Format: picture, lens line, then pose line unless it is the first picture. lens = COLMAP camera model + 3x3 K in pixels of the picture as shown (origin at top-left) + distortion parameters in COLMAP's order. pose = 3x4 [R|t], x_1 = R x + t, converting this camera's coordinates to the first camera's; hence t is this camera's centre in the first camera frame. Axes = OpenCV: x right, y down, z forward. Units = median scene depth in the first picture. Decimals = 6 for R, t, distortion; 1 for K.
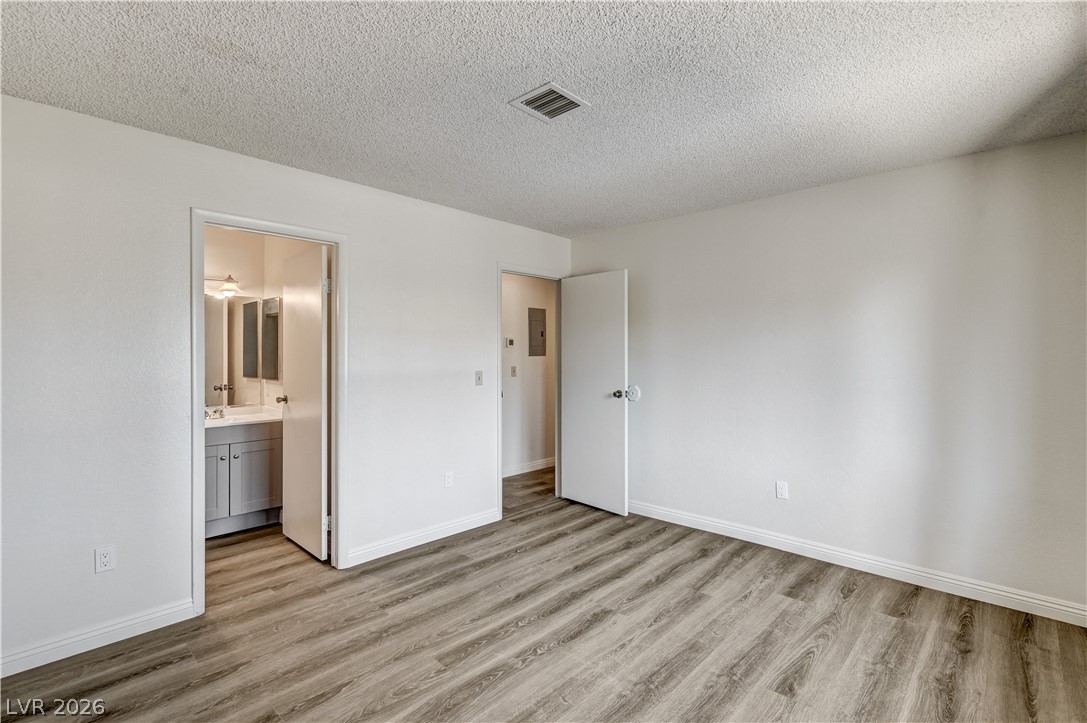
lens RADIAL K [[499.7, 0, 546.8], [0, 499.7, 358.4], [0, 0, 1]] dist [-0.002267, 0.000808]
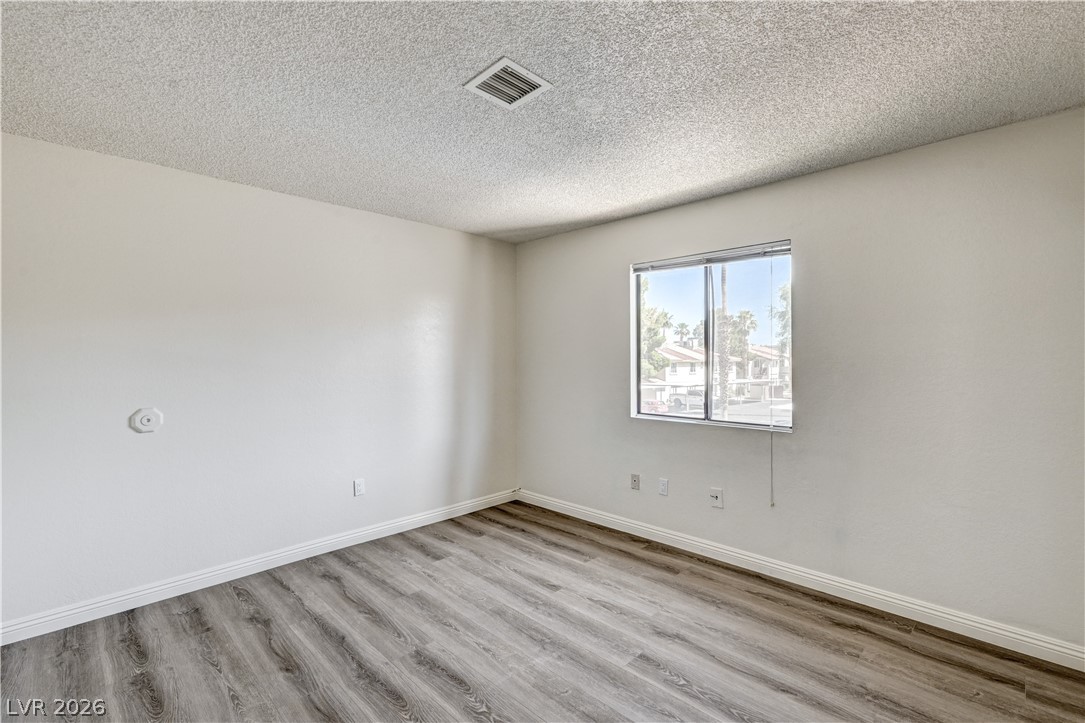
lens RADIAL K [[489.7, 0, 542.5], [0, 489.7, 361.5], [0, 0, 1]] dist [0.000437, -0.000166]
pose [[0.022626, -0.006194, 0.999725, -0.694472], [0.010478, 0.999927, 0.005958, -0.007530], [-0.999689, 0.010340, 0.022689, 0.720178]]
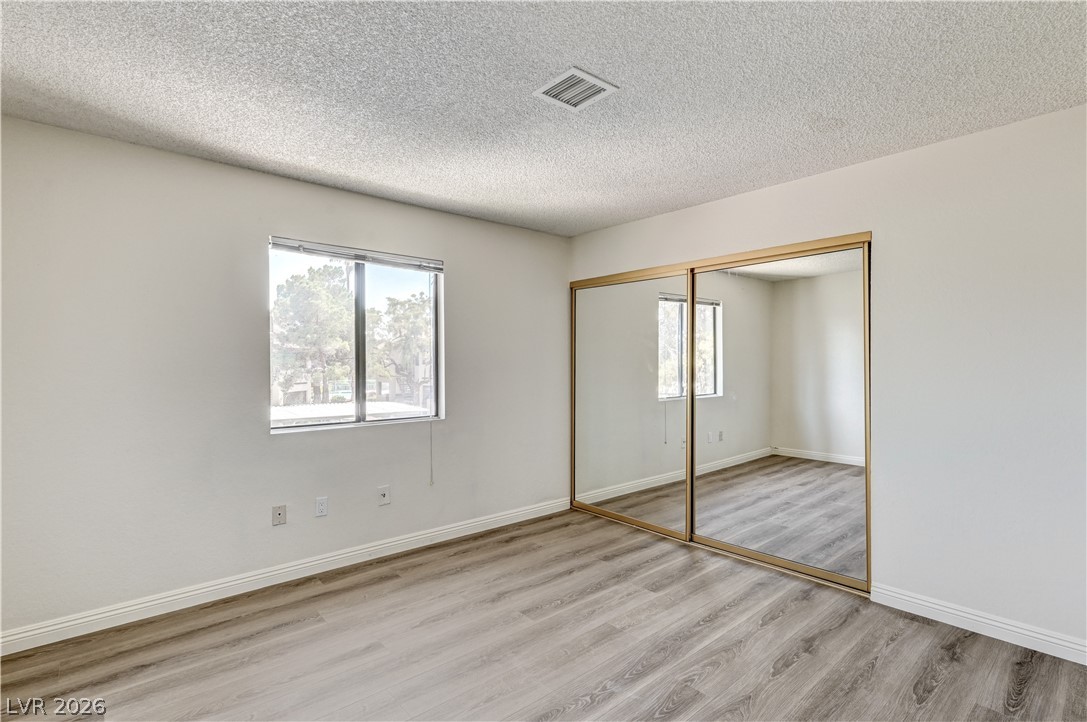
lens RADIAL K [[521.9, 0, 550.7], [0, 521.9, 369.8], [0, 0, 1]] dist [-0.000318, 0.000006]
pose [[-0.996737, 0.002252, 0.080685, -0.020699], [0.004147, 0.999719, 0.023329, -0.003197], [-0.080610, 0.023588, -0.996467, 1.560049]]
